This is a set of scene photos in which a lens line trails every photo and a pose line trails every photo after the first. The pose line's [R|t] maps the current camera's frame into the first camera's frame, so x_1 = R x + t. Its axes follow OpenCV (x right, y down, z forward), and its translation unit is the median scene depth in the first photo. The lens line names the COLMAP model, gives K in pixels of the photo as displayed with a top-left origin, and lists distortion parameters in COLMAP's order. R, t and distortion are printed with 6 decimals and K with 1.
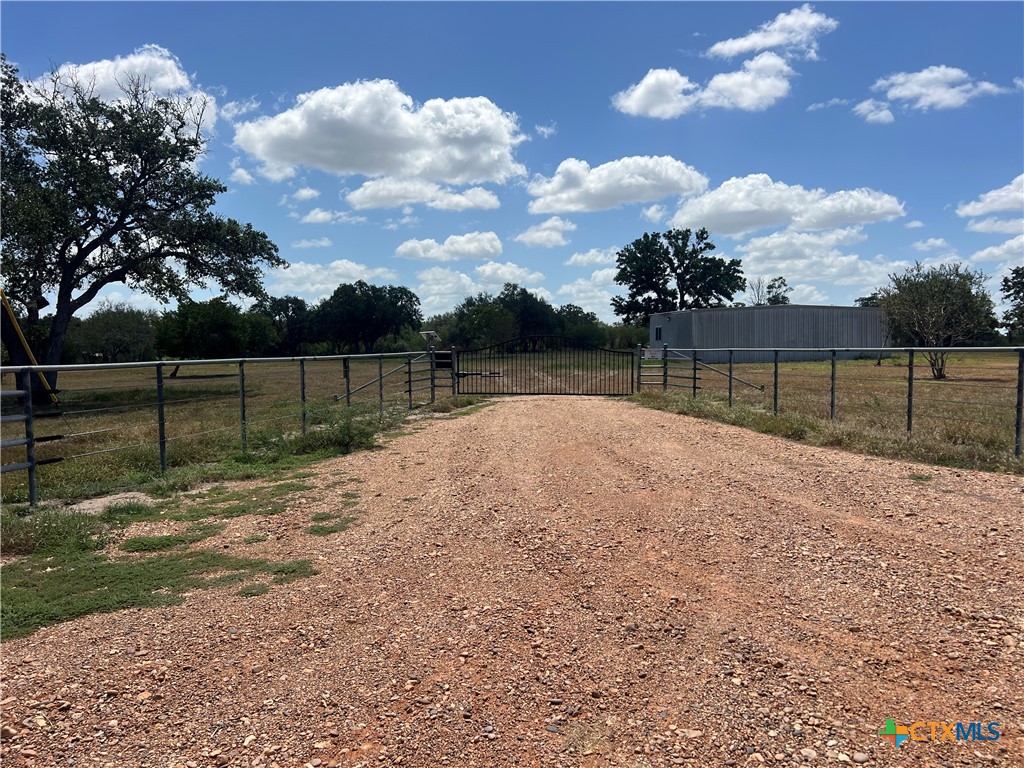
lens RADIAL K [[773.2, 0, 516.5], [0, 773.2, 418.6], [0, 0, 1]] dist [0.001363, 0.670186]
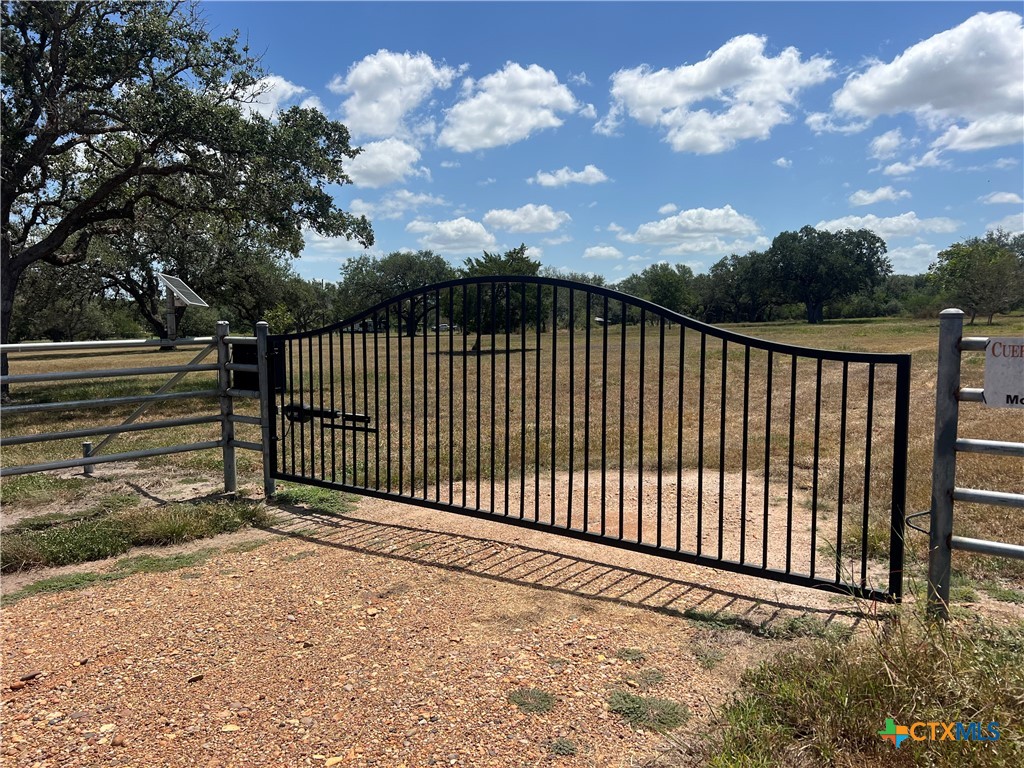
lens RADIAL K [[769.4, 0, 512.0], [0, 769.4, 384.0], [0, 0, 1]] dist [0.072870, -0.071904]
pose [[0.798743, 0.050714, -0.599531, 0.056760], [-0.047481, 0.998647, 0.021217, -0.022947], [0.599796, 0.011520, 0.800070, 0.224515]]
